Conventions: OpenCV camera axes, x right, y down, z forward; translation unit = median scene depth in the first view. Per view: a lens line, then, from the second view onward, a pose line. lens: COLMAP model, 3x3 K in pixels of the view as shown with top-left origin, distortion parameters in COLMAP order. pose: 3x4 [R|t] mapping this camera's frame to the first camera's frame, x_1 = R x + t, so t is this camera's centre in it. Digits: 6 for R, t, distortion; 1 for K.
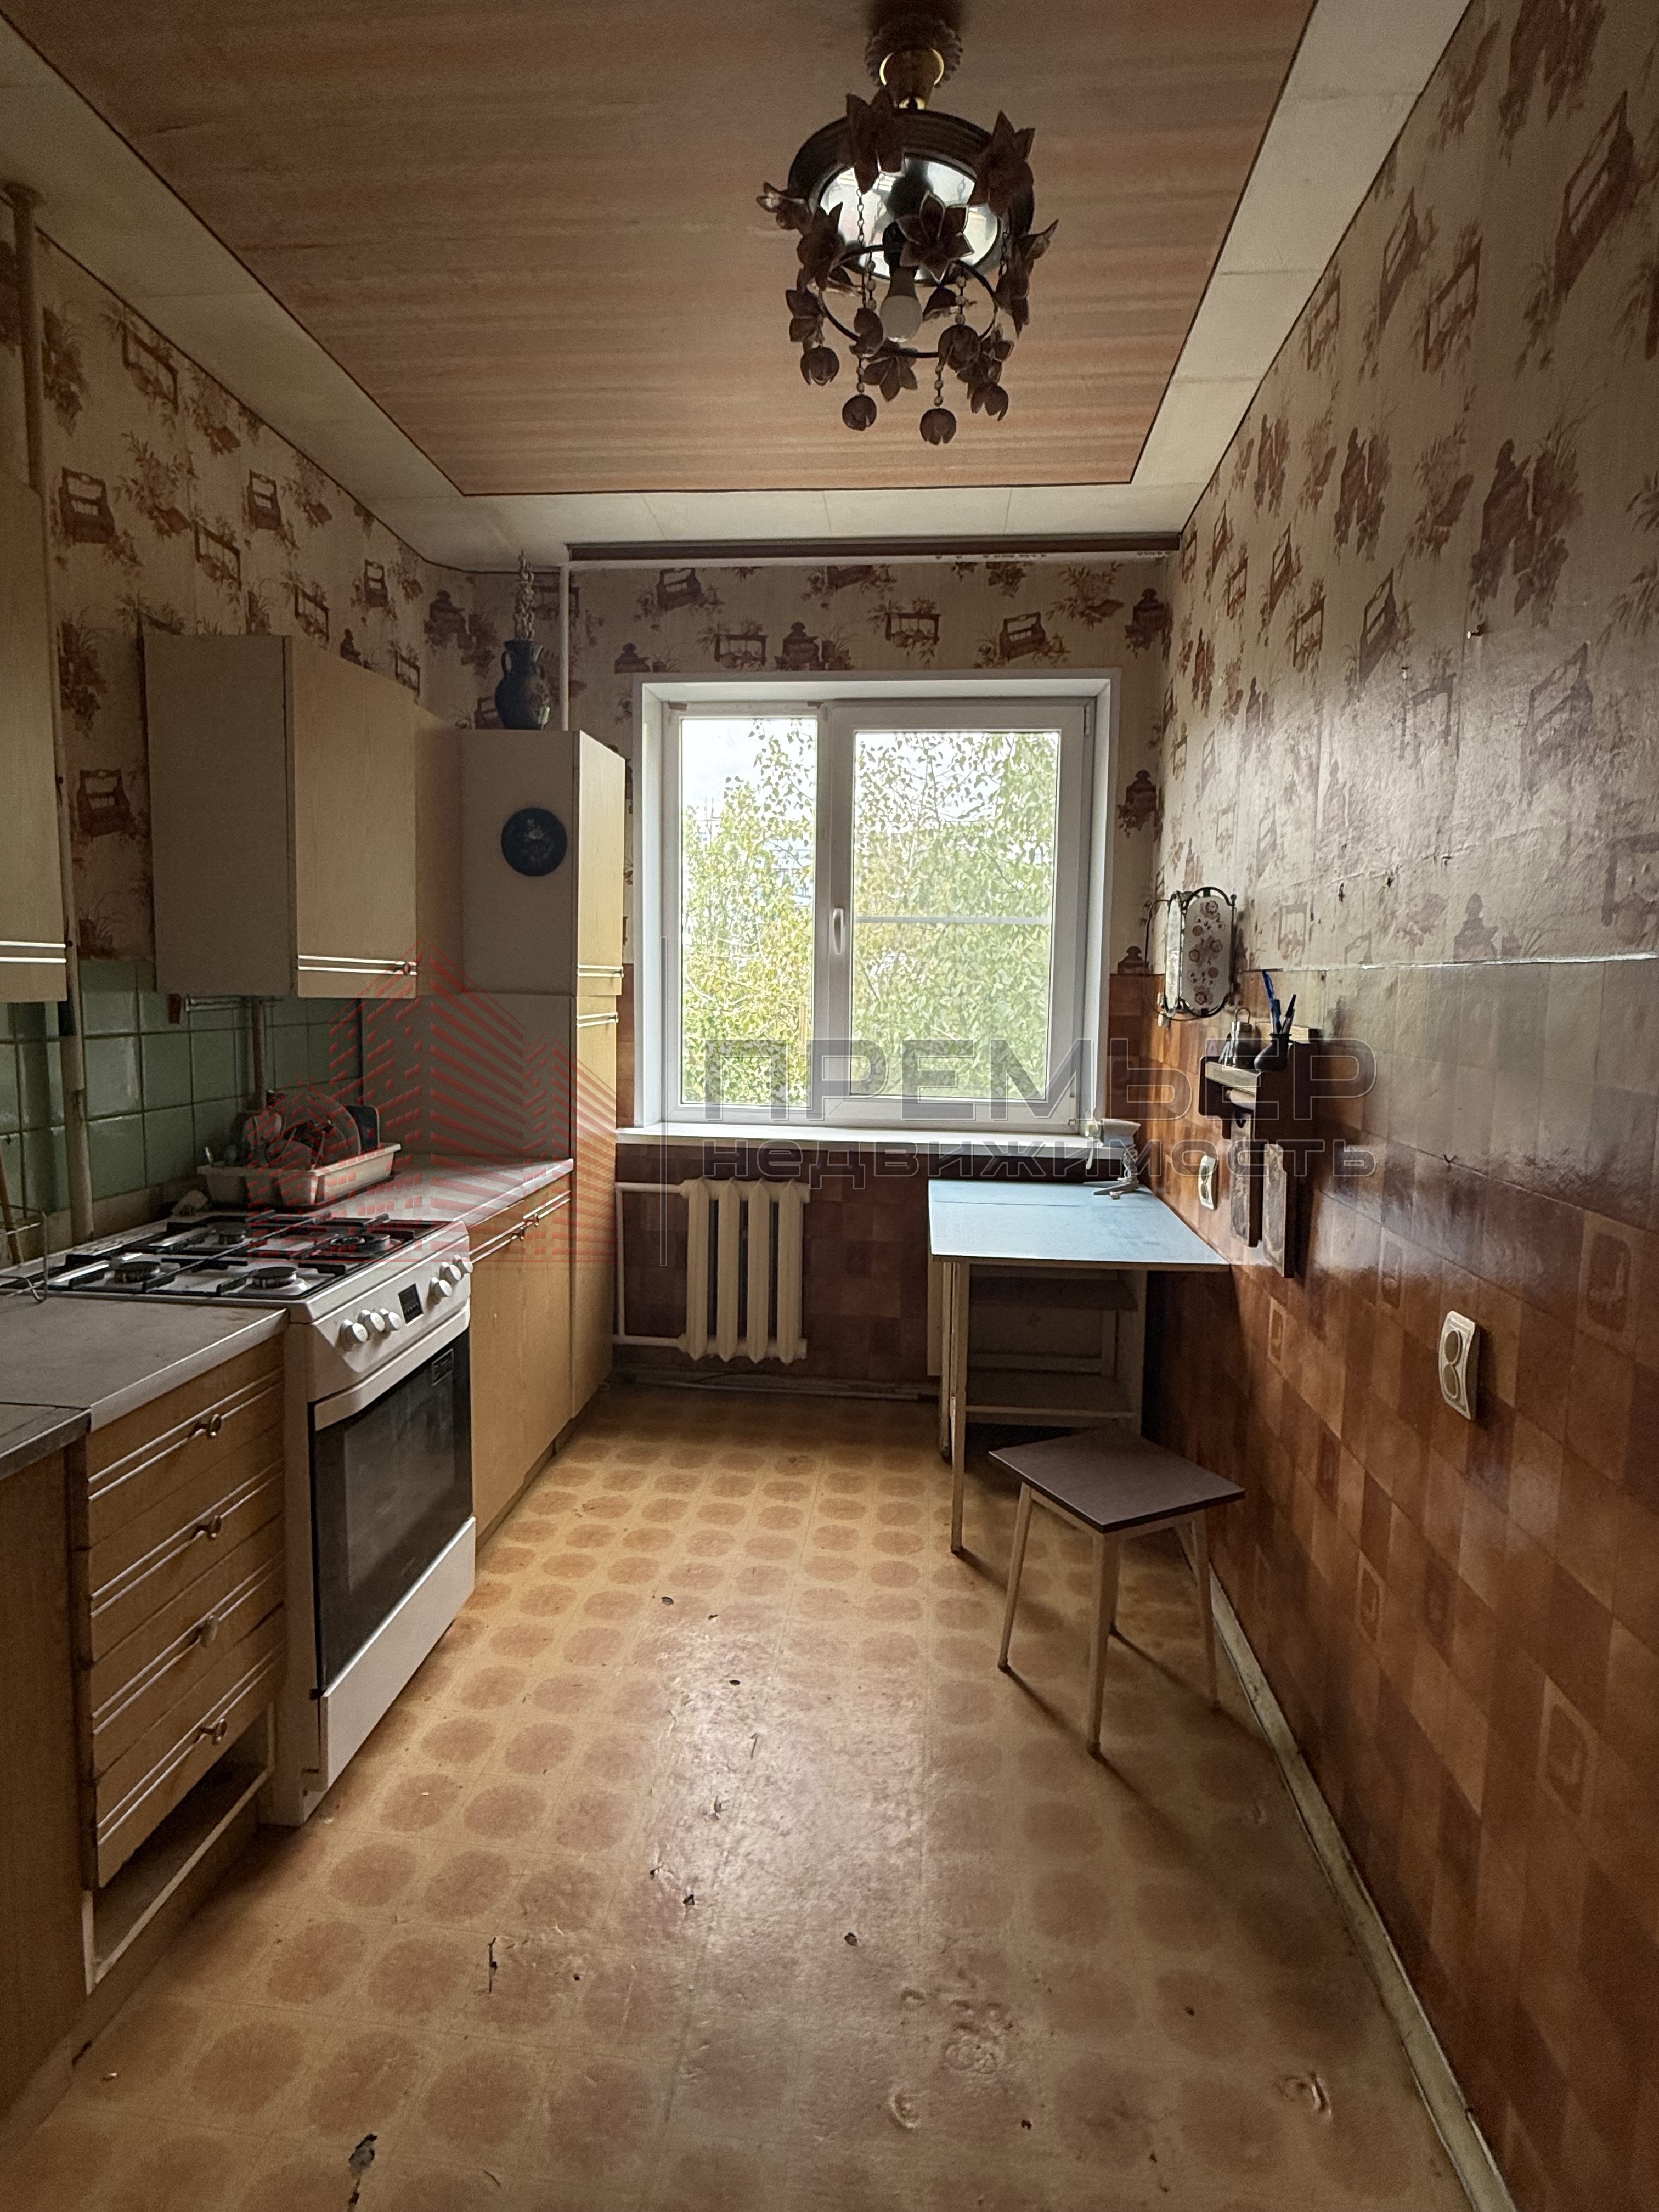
lens RADIAL K [[1113.9, 0, 823.7], [0, 1113.9, 1102.8], [0, 0, 1]] dist [0.003103, -0.001999]
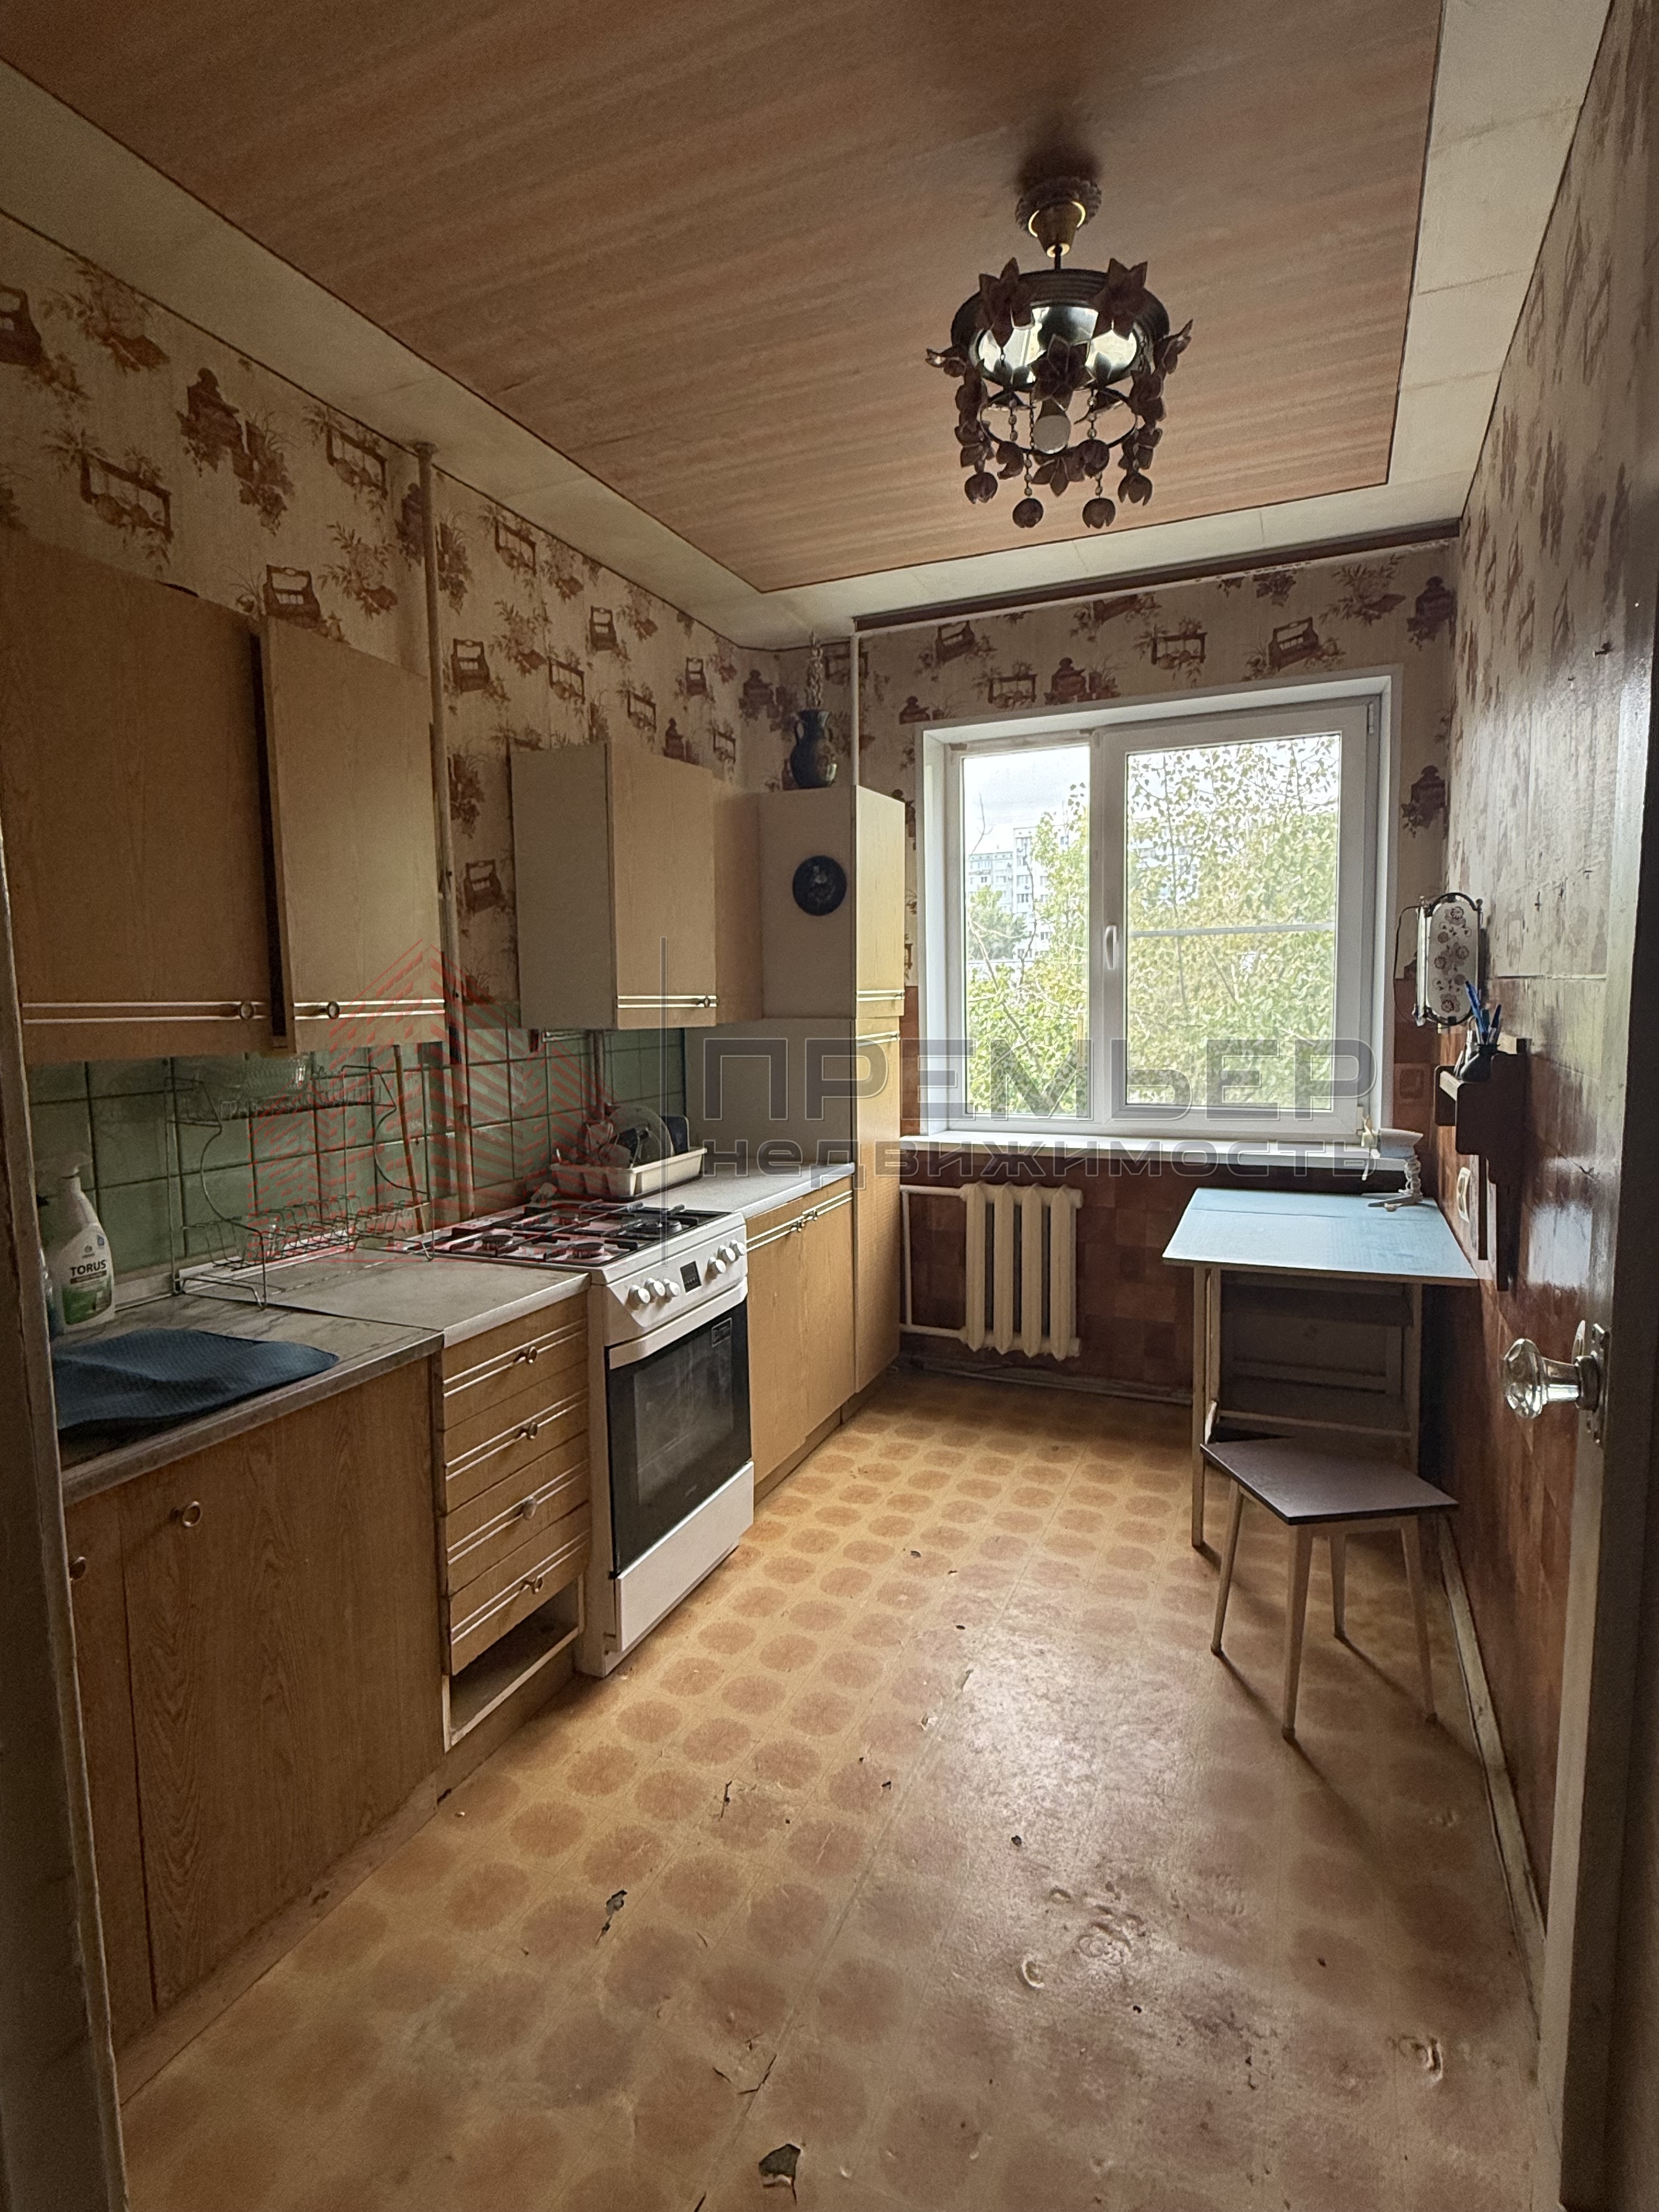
lens RADIAL K [[1113.9, 0, 830.6], [0, 1113.9, 1105.1], [0, 0, 1]] dist [0.003103, -0.001999]
pose [[0.950115, -0.003630, -0.311879, 0.142392], [0.002134, 0.999985, -0.005138, -0.003342], [0.311893, 0.004217, 0.950108, -0.110286]]
